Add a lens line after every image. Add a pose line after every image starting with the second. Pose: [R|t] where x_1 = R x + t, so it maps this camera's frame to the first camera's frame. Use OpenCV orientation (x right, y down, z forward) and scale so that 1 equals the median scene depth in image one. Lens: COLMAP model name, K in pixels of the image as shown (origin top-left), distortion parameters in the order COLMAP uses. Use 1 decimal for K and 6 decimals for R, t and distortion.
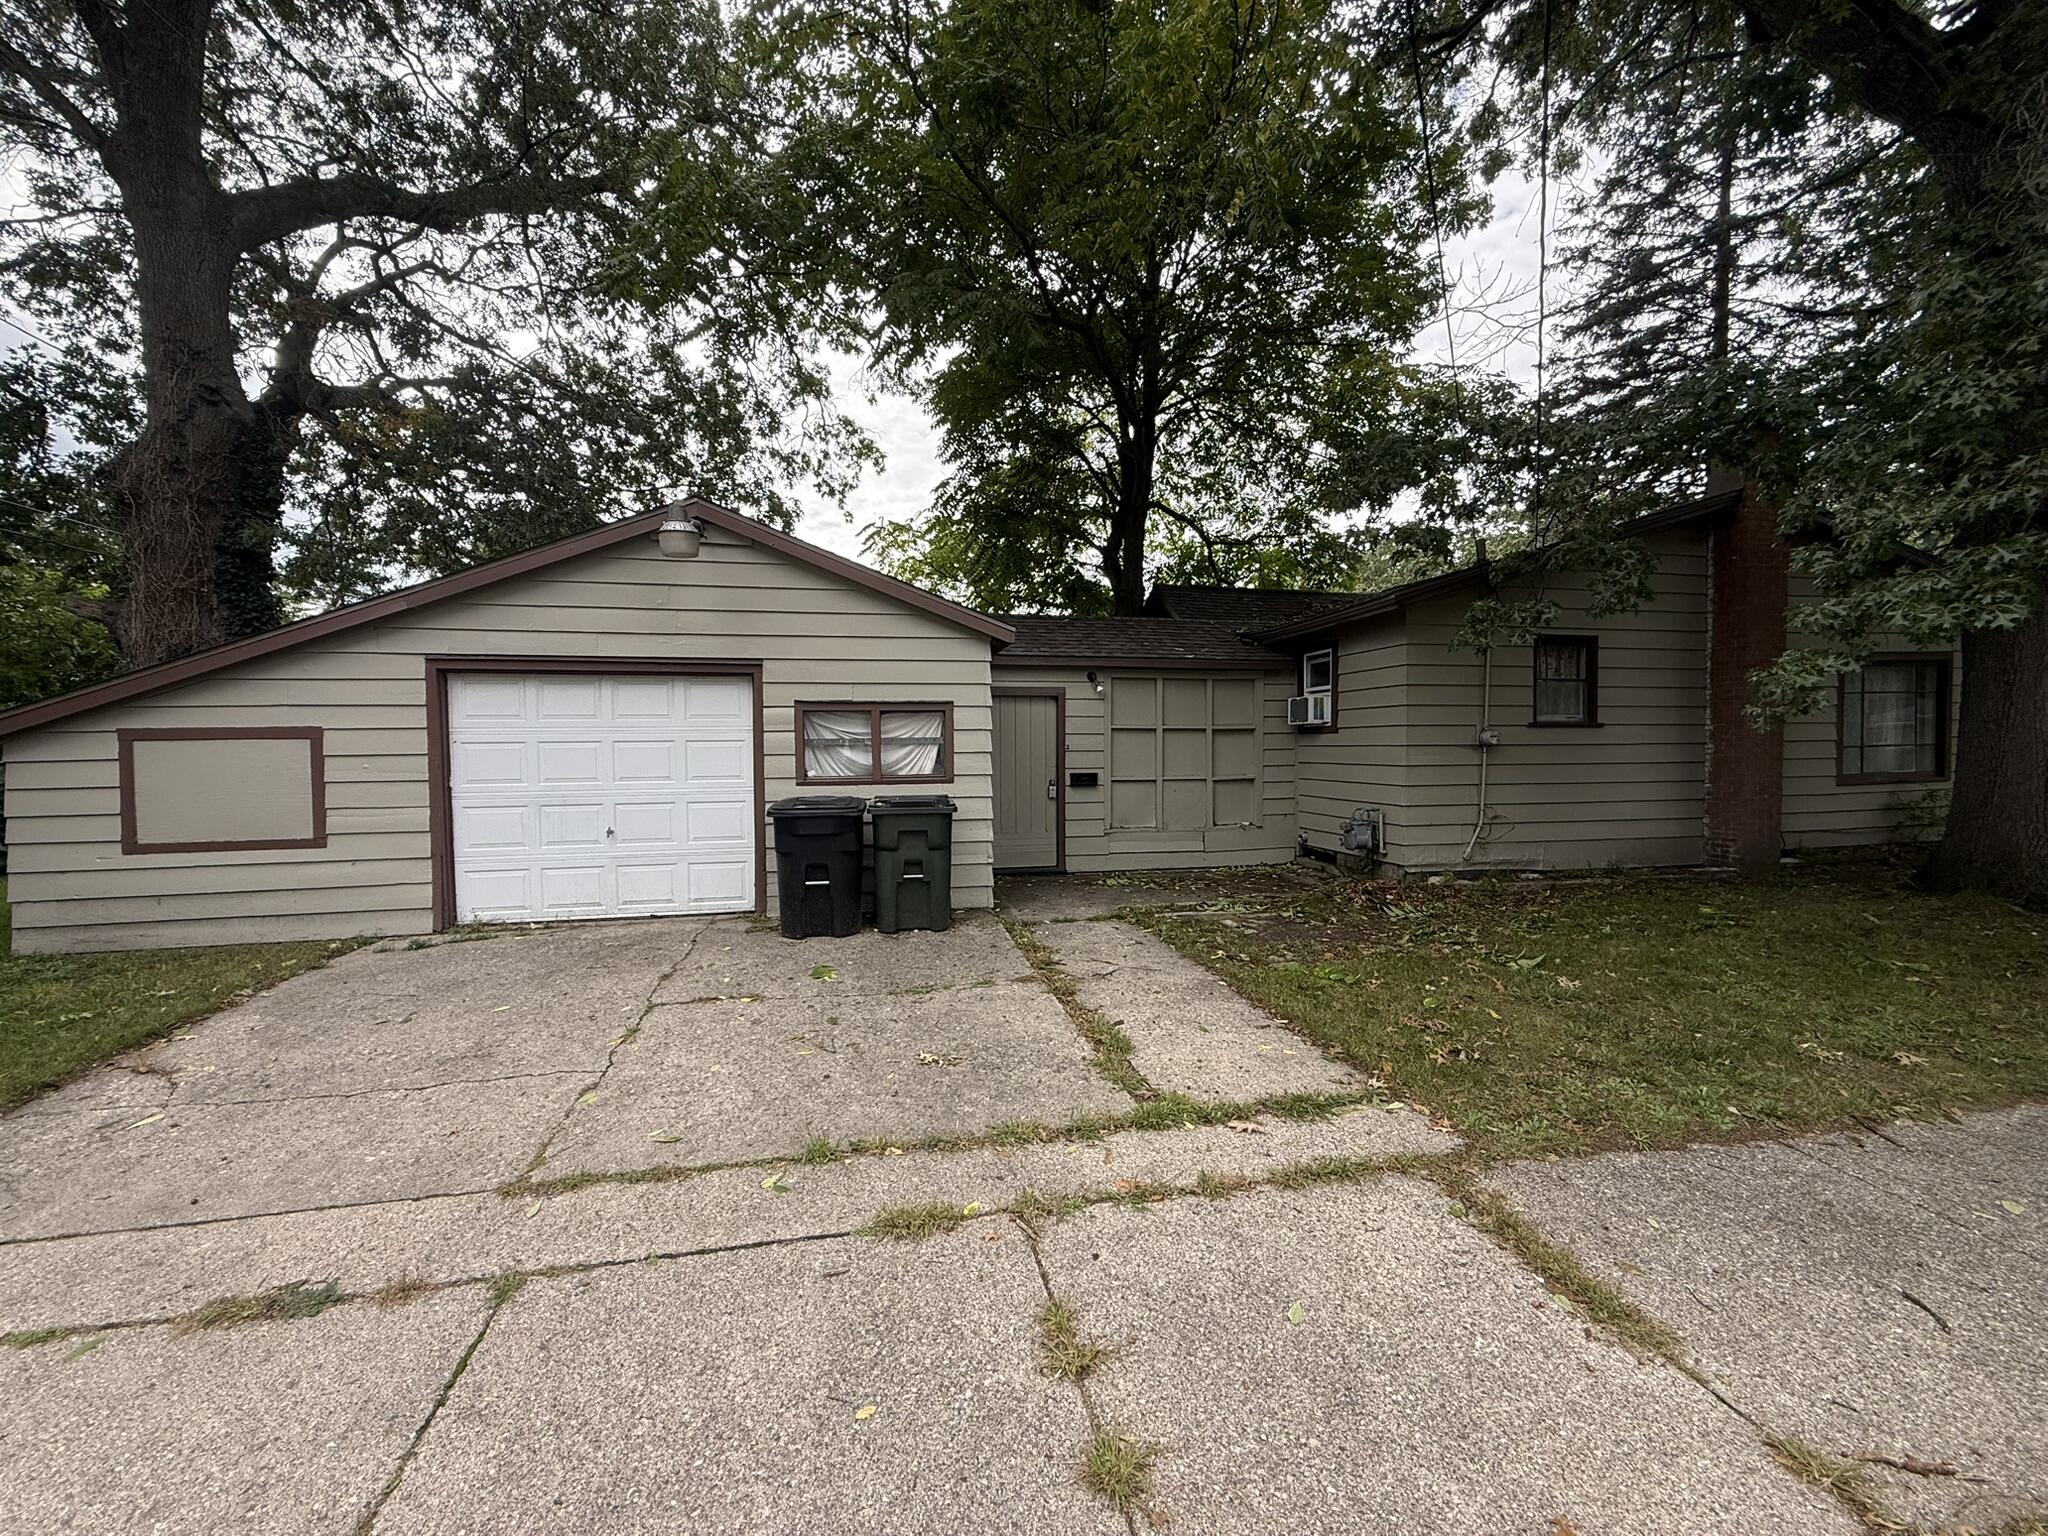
lens RADIAL K [[817.2, 0, 1025.2], [0, 817.2, 768.3], [0, 0, 1]] dist [-0.000705, 0.000030]
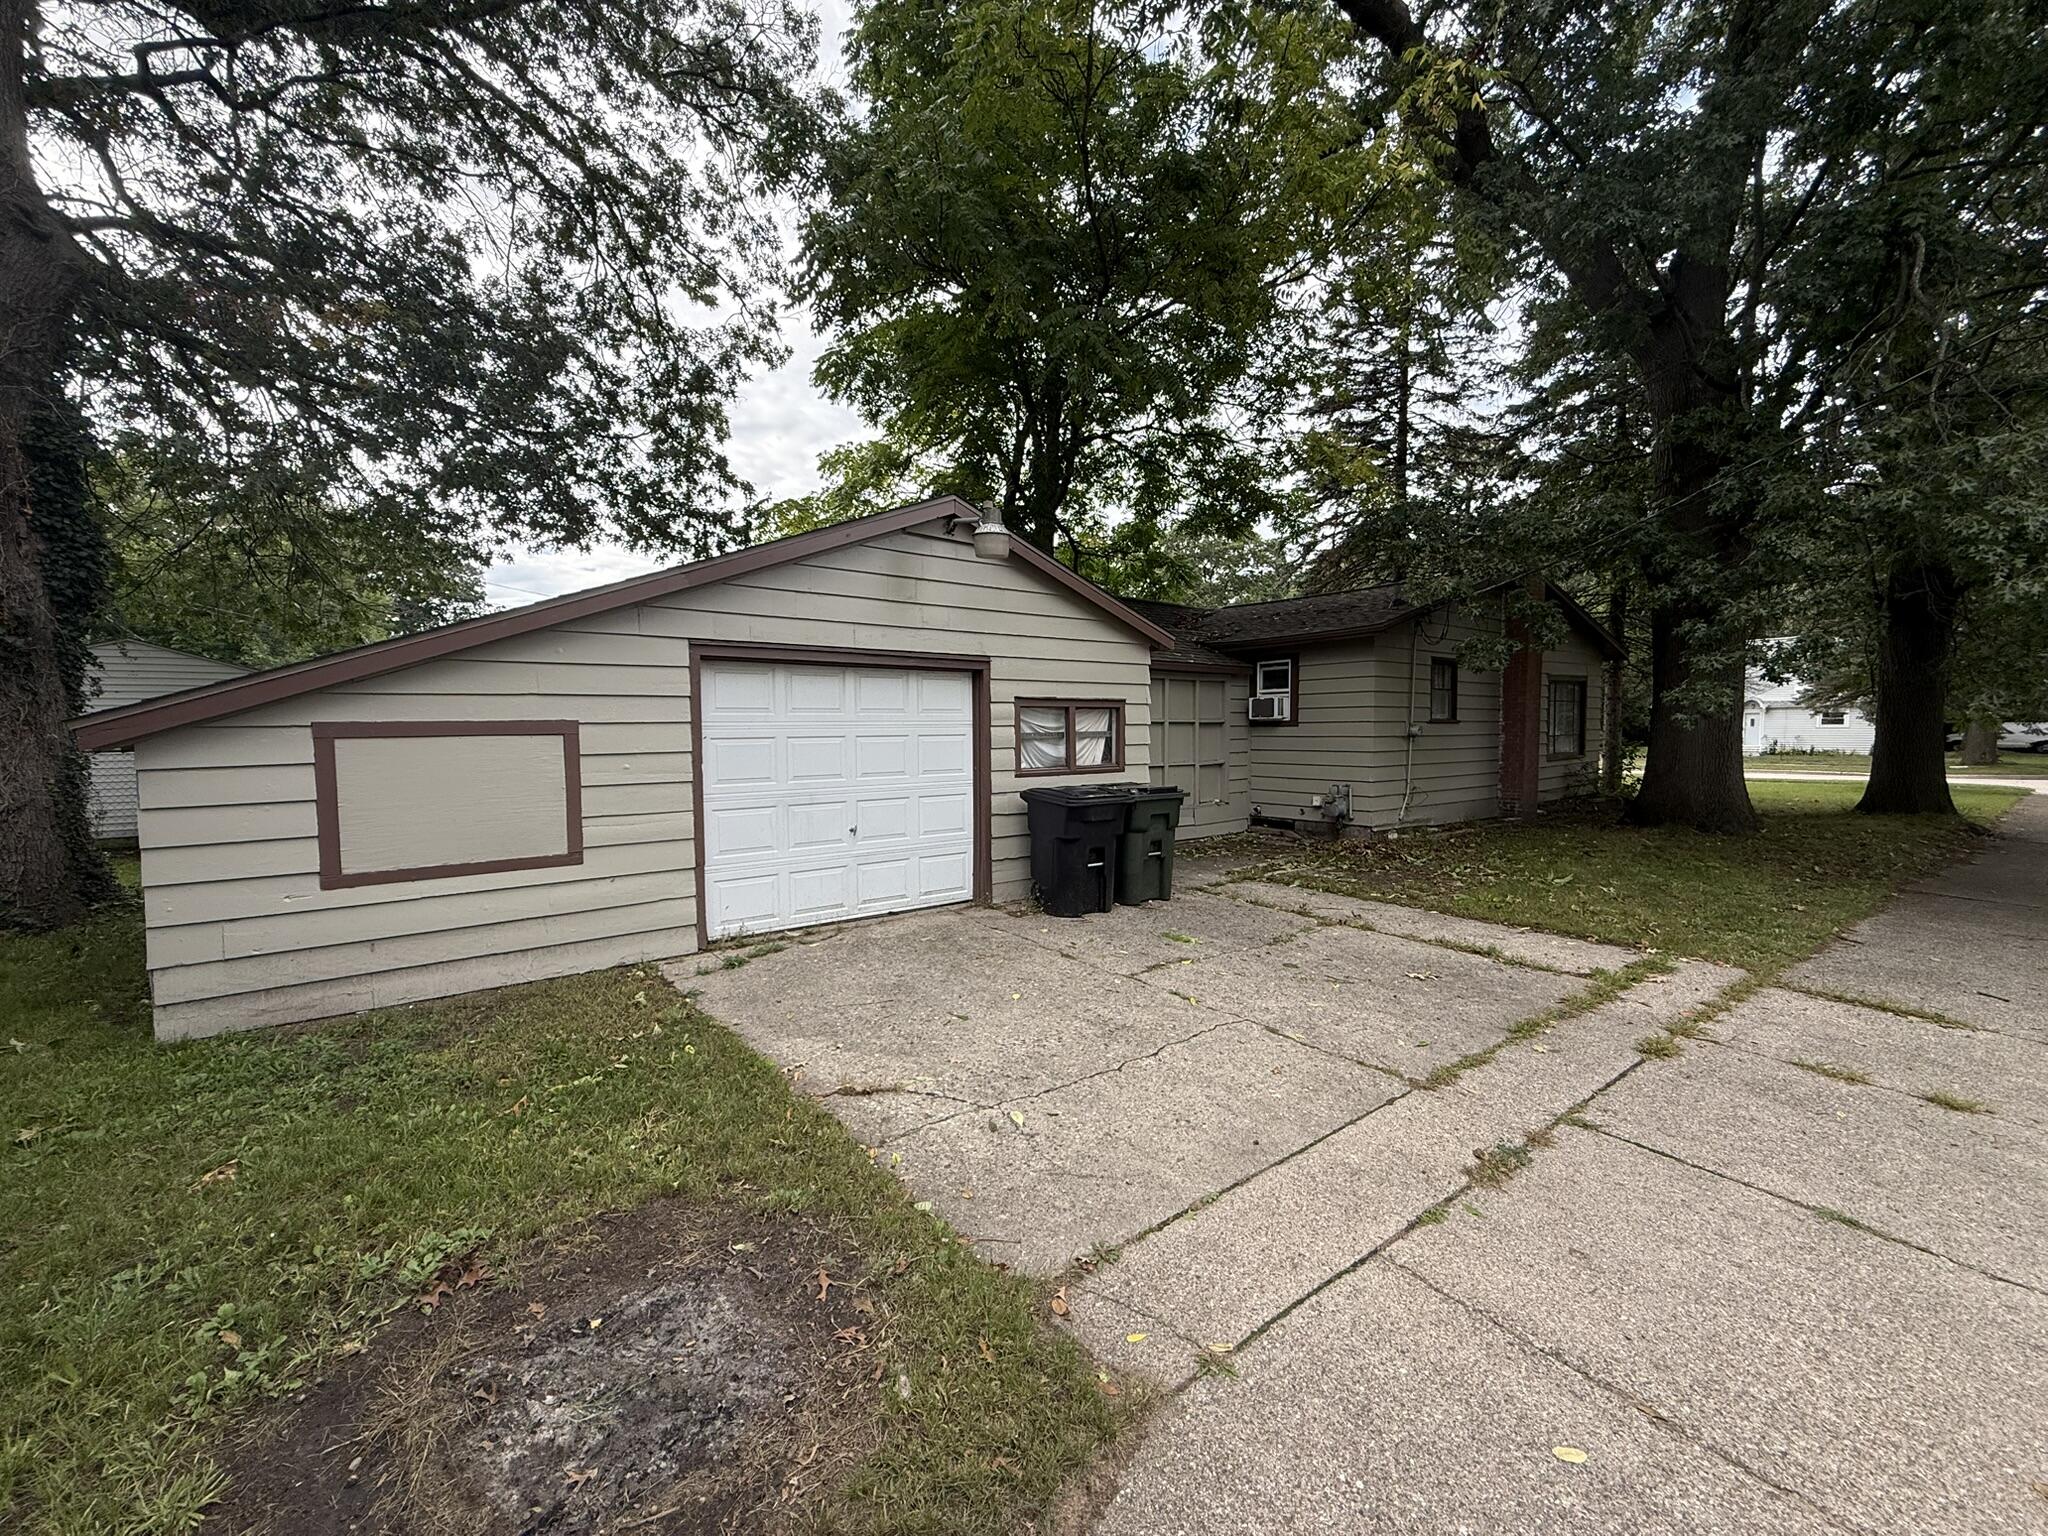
lens RADIAL K [[817.2, 0, 1028.2], [0, 817.2, 772.4], [0, 0, 1]] dist [-0.000705, 0.000030]
pose [[0.904413, -0.021738, 0.426104, -0.800316], [0.012204, 0.999611, 0.025093, -0.012862], [-0.426484, -0.017494, 0.904326, 0.043192]]
